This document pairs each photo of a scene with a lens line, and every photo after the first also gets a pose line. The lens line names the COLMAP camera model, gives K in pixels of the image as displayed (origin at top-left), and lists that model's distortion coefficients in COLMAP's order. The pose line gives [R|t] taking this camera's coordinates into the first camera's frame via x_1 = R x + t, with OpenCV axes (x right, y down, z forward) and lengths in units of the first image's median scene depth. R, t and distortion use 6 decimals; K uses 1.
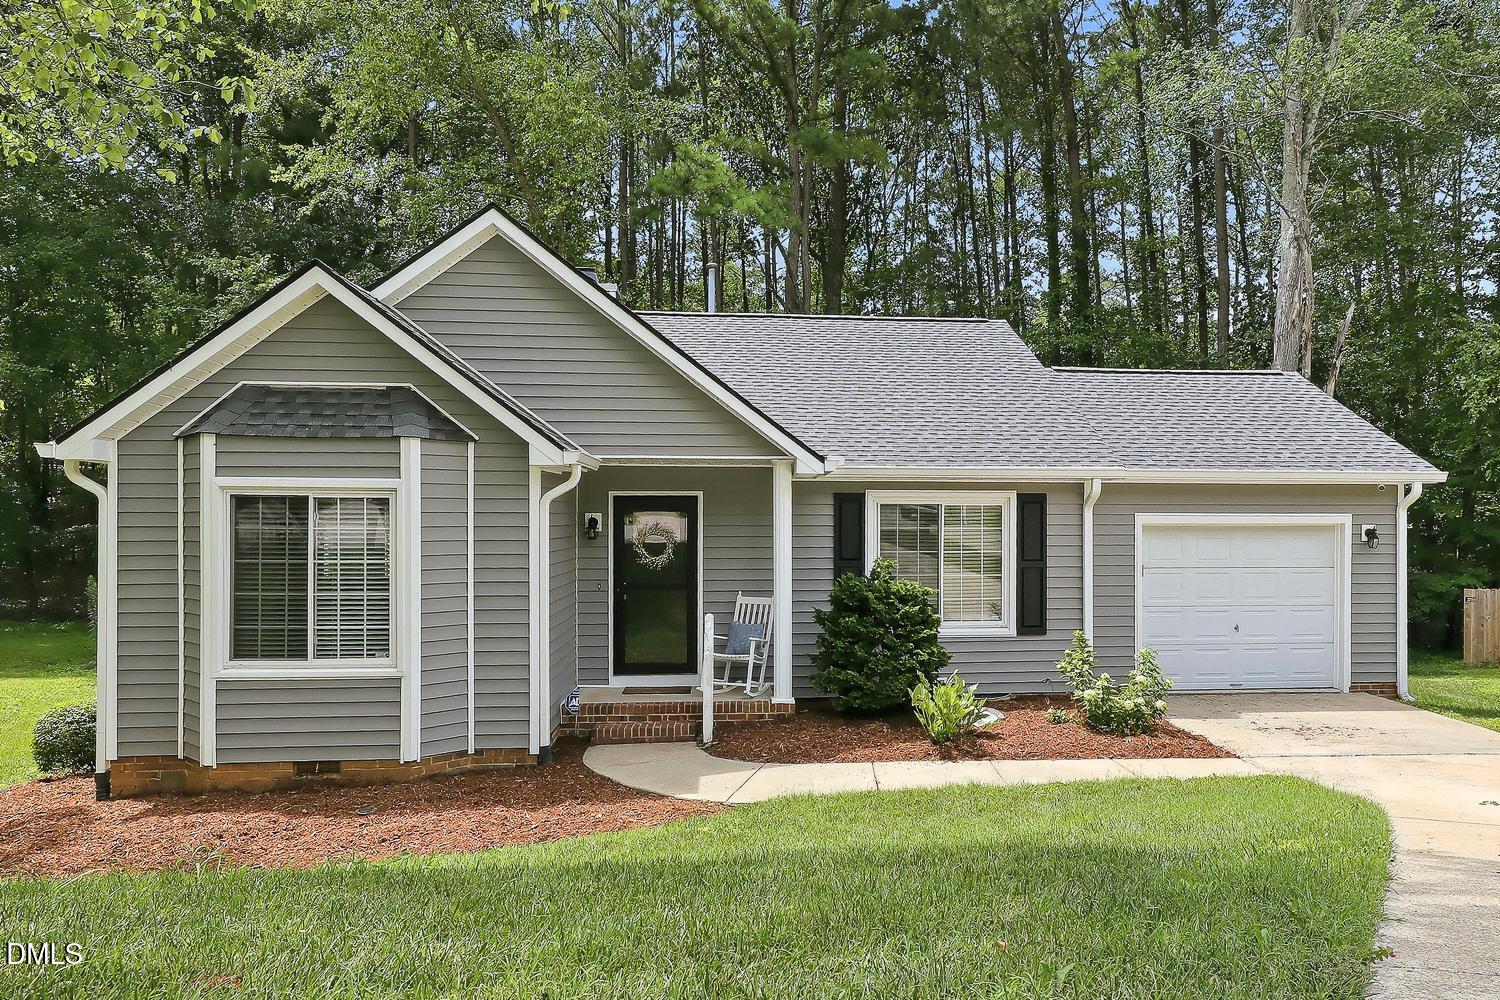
lens RADIAL K [[1033.9, 0, 818.5], [0, 1033.9, 527.2], [0, 0, 1]] dist [0.005042, 0.001687]
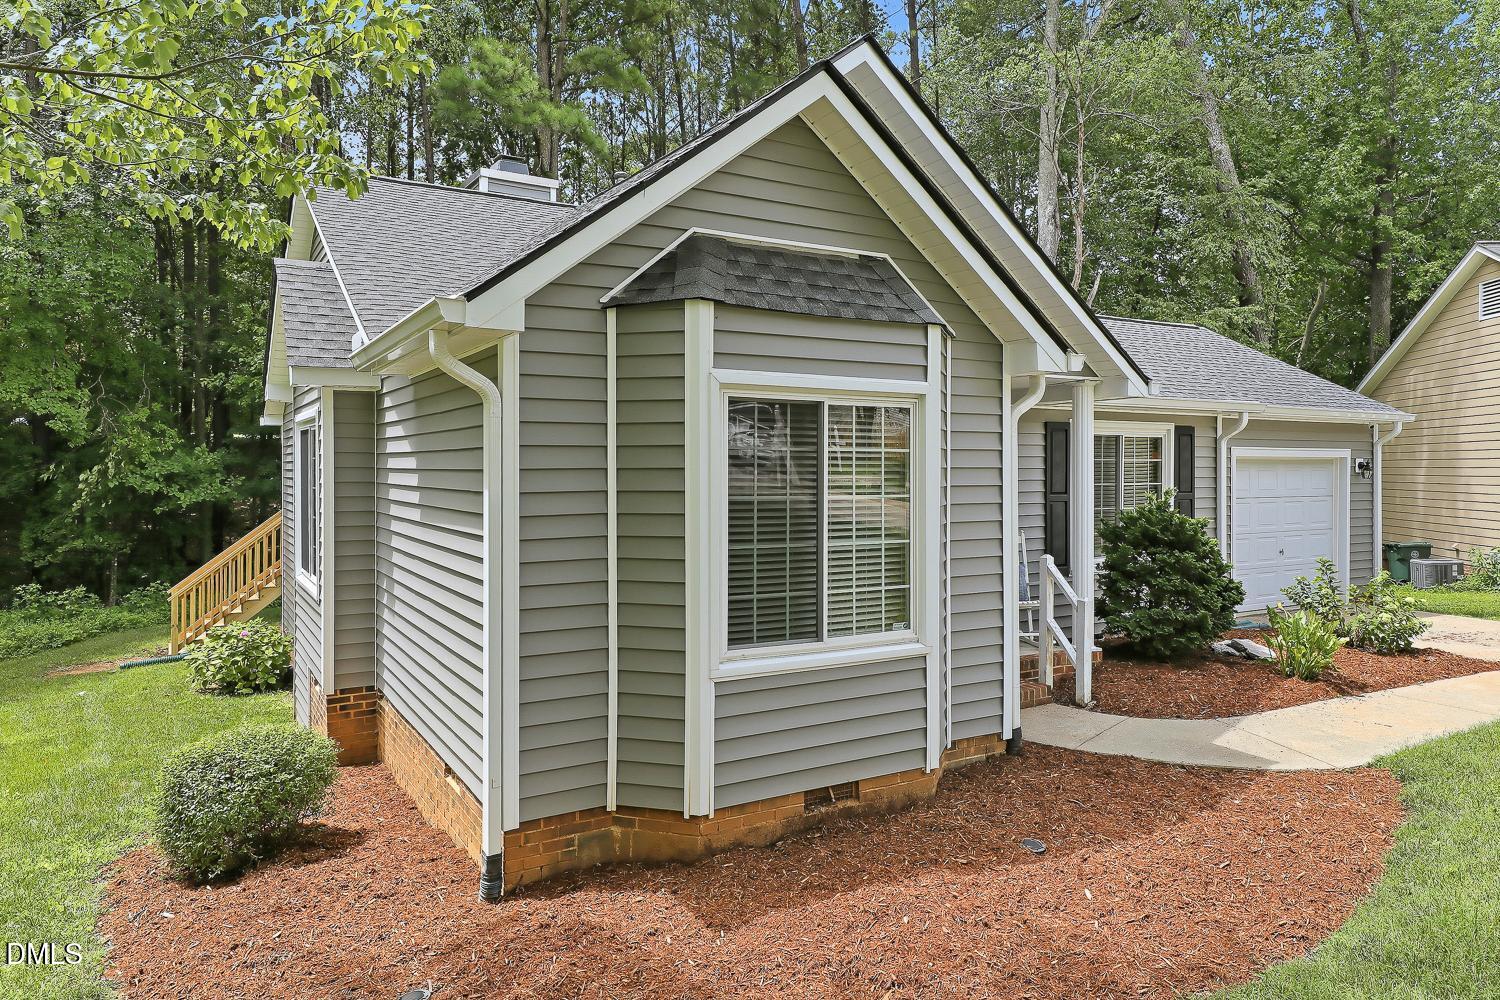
lens RADIAL K [[975.5, 0, 735.2], [0, 975.5, 473.1], [0, 0, 1]] dist [-0.001171, 0.001227]
pose [[0.908188, -0.004045, 0.418544, -0.746268], [0.004870, 0.999988, -0.000902, 0.015910], [-0.418535, 0.002858, 0.908196, 0.397411]]
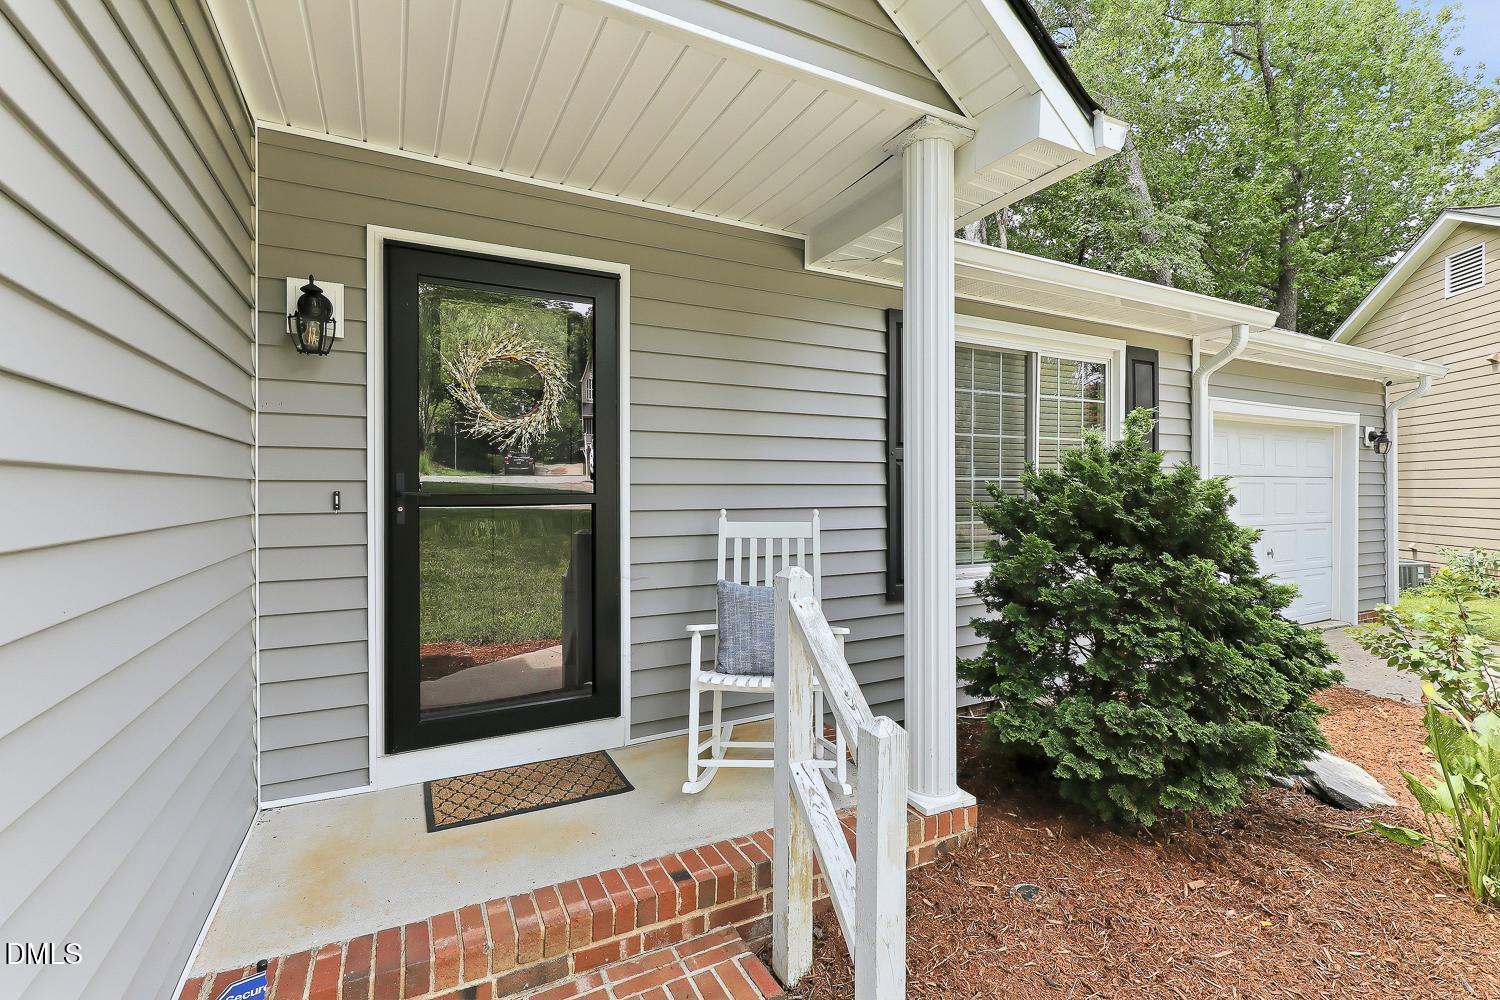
lens RADIAL K [[667.9, 0, 751.4], [0, 667.9, 494.8], [0, 0, 1]] dist [0.004631, -0.000310]
pose [[0.925585, -0.005425, 0.378501, -0.204930], [0.007092, 0.999970, -0.003010, 0.069374], [-0.378473, 0.005470, 0.925596, 0.901573]]
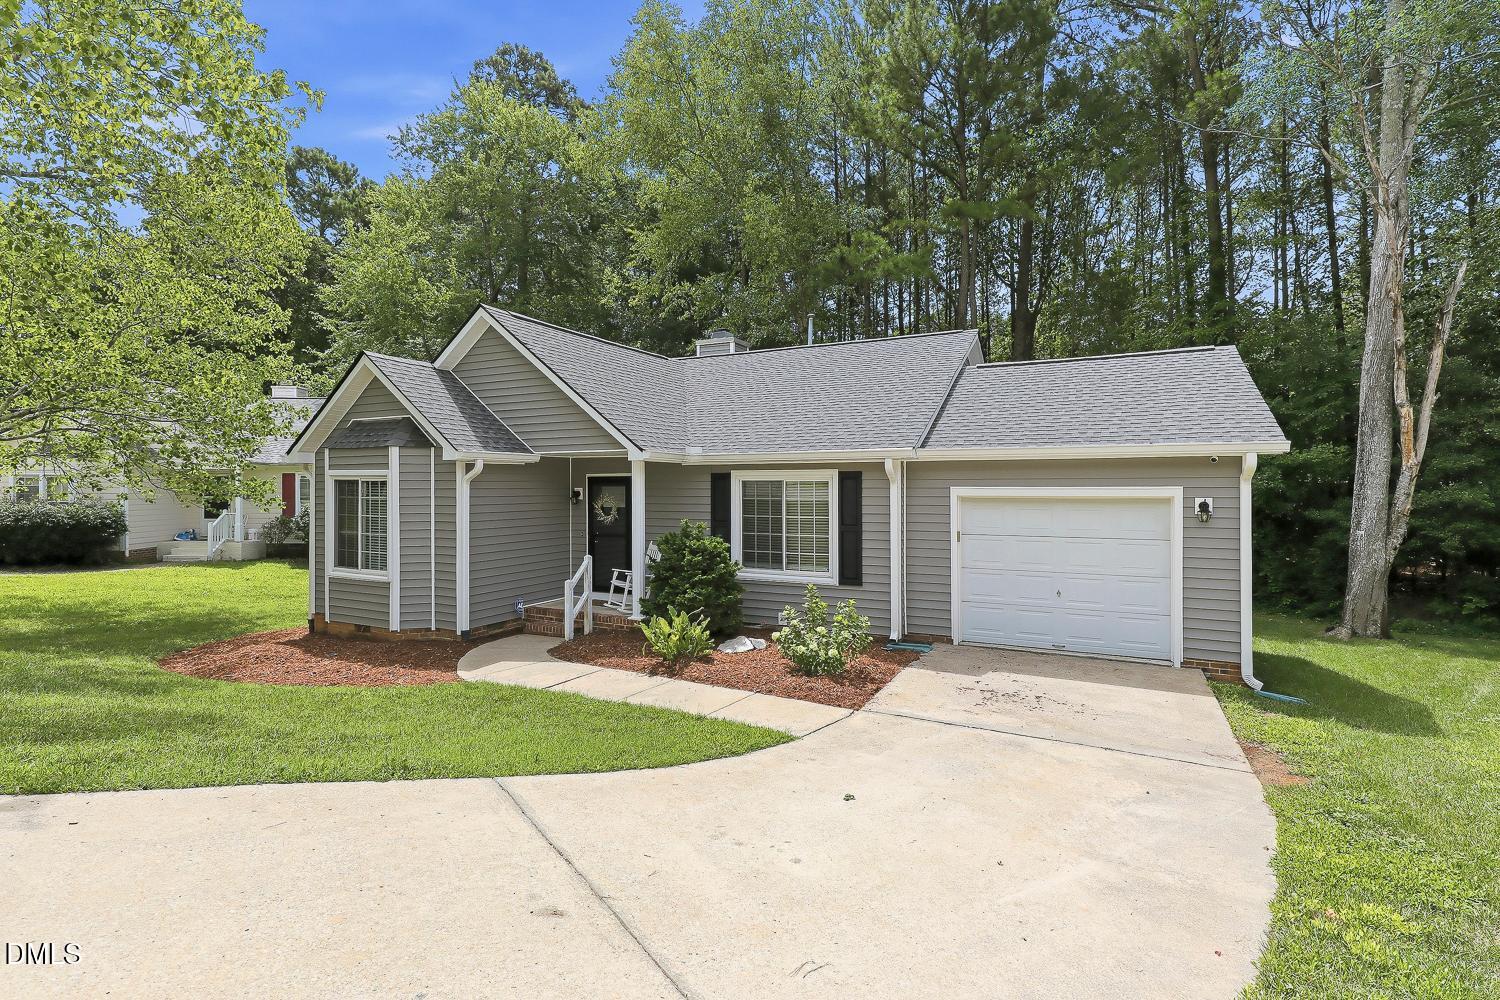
lens RADIAL K [[667.9, 0, 757.6], [0, 667.9, 491.5], [0, 0, 1]] dist [0.004631, -0.000310]
pose [[0.852719, 0.000086, -0.522370, 0.665838], [-0.002233, 0.999991, -0.003481, -0.006599], [0.522365, 0.004135, 0.852712, 0.326043]]
